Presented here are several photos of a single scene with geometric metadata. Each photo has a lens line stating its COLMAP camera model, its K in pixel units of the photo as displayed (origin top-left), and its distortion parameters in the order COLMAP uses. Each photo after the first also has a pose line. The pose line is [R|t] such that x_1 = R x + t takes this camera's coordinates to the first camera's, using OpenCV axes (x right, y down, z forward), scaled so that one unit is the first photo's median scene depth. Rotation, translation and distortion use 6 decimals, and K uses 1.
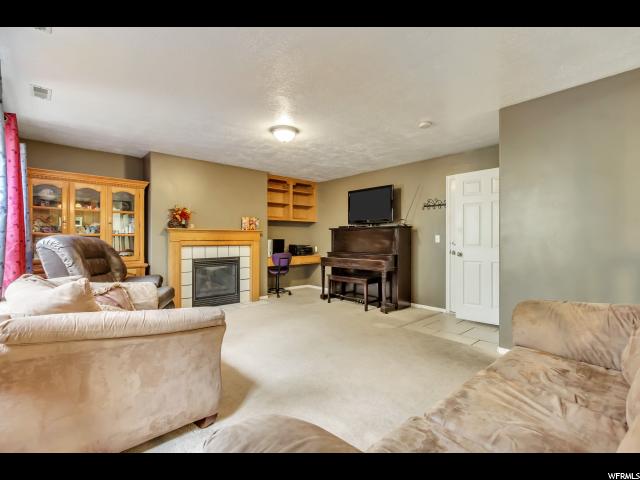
lens RADIAL K [[299.2, 0, 324.6], [0, 299.2, 237.4], [0, 0, 1]] dist [0.005708, -0.000668]
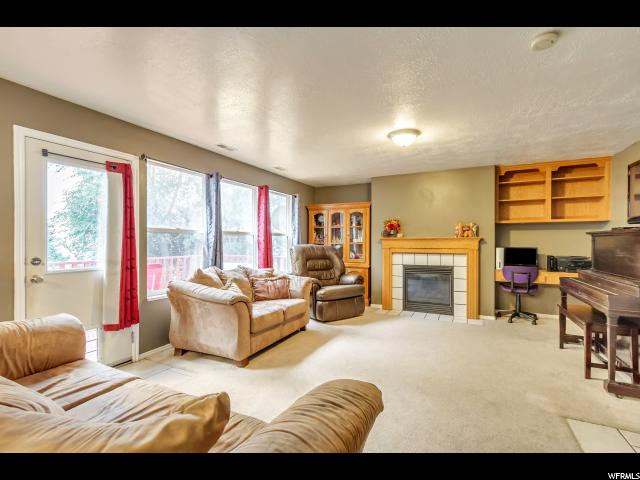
lens RADIAL K [[299.2, 0, 322.0], [0, 299.2, 242.0], [0, 0, 1]] dist [0.005708, -0.000668]
pose [[0.365473, 0.002254, -0.930819, 0.451711], [0.005613, 0.999974, 0.004626, -0.018254], [0.930805, -0.006915, 0.365450, 0.293174]]
